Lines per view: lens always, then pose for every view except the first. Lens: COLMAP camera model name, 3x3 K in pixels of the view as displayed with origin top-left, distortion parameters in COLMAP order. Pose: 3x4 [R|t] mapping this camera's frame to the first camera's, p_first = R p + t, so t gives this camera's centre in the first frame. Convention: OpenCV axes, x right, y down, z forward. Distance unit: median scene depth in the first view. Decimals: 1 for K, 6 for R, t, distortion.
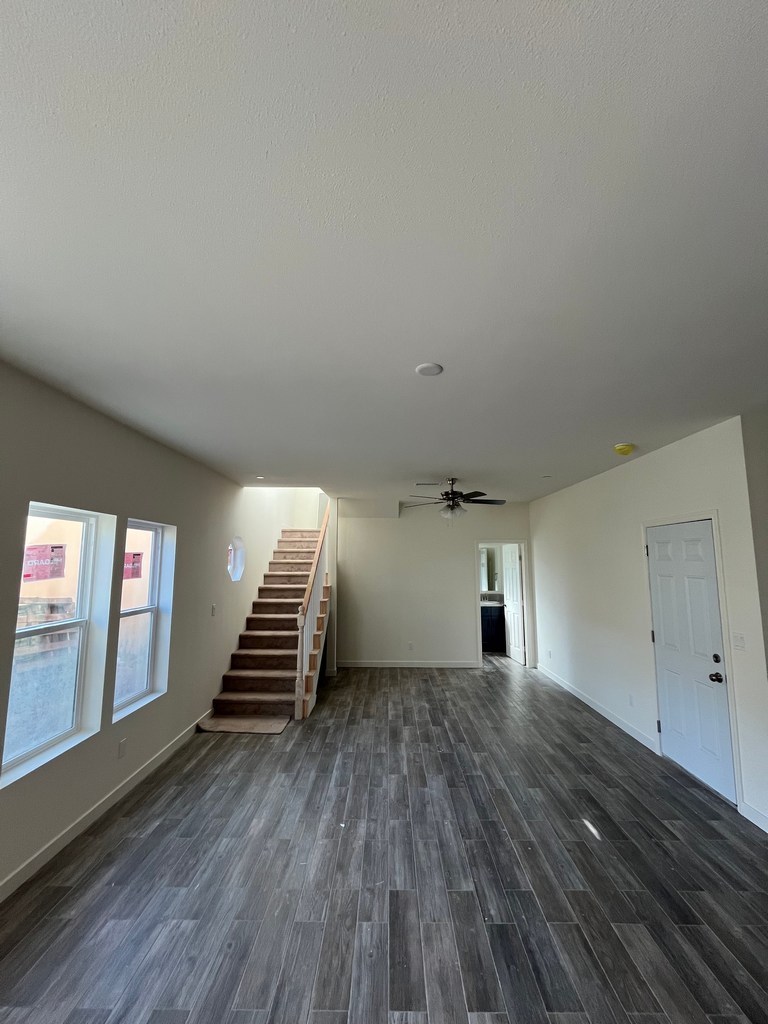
lens RADIAL K [[413.6, 0, 388.5], [0, 413.6, 512.8], [0, 0, 1]] dist [0.001172, -0.000049]
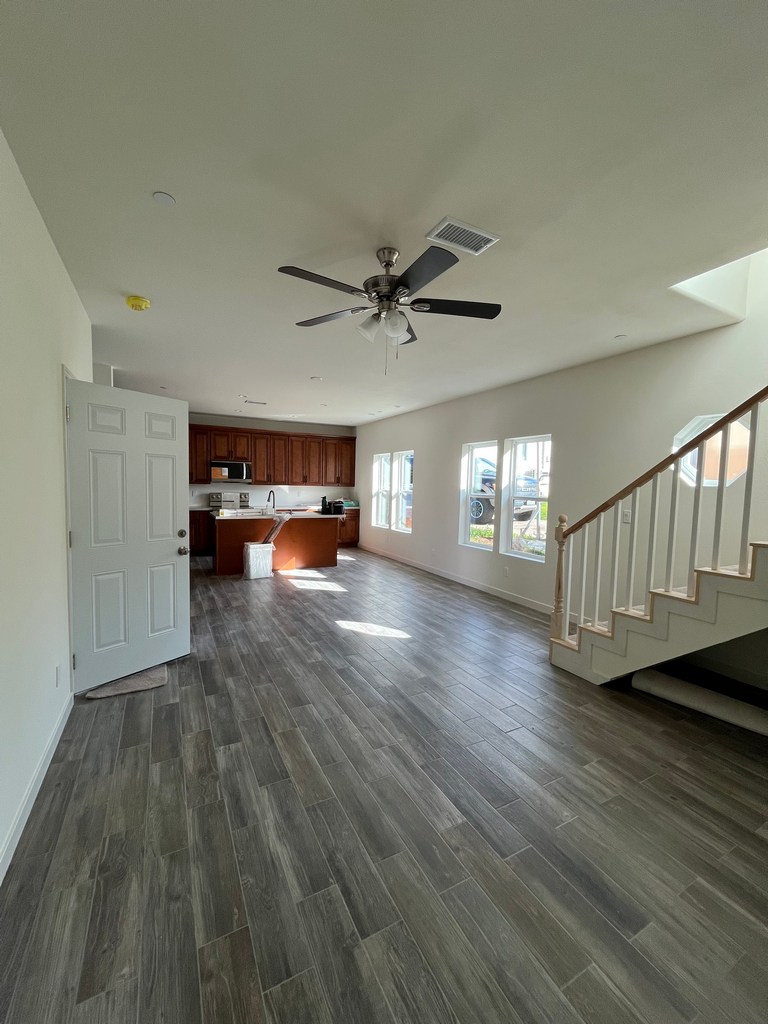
lens RADIAL K [[413.6, 0, 382.3], [0, 413.6, 513.4], [0, 0, 1]] dist [0.001172, -0.000049]
pose [[-0.884341, 0.009987, -0.466734, 0.632471], [0.031240, 0.998796, -0.037820, 0.376556], [0.465794, -0.048026, -0.883589, 2.330373]]
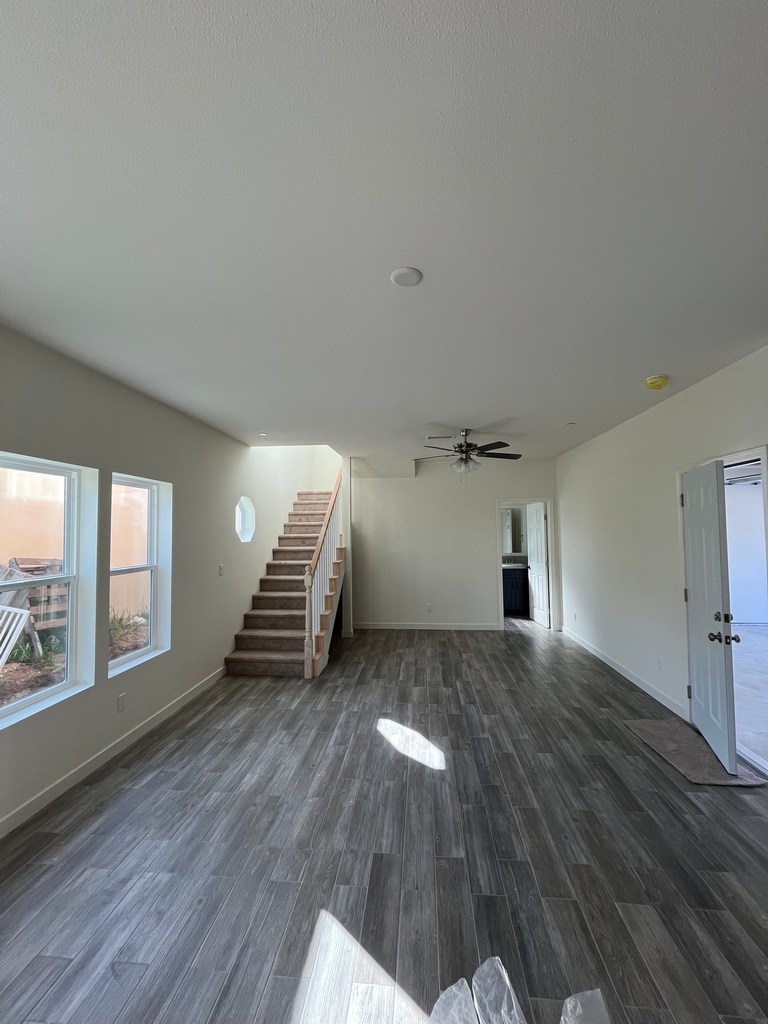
lens RADIAL K [[413.6, 0, 387.8], [0, 413.6, 511.4], [0, 0, 1]] dist [0.001172, -0.000049]
pose [[0.996660, -0.015536, -0.080172, 0.087777], [0.021405, 0.997112, 0.072869, 0.048663], [0.078809, -0.074342, 0.994114, 0.088670]]
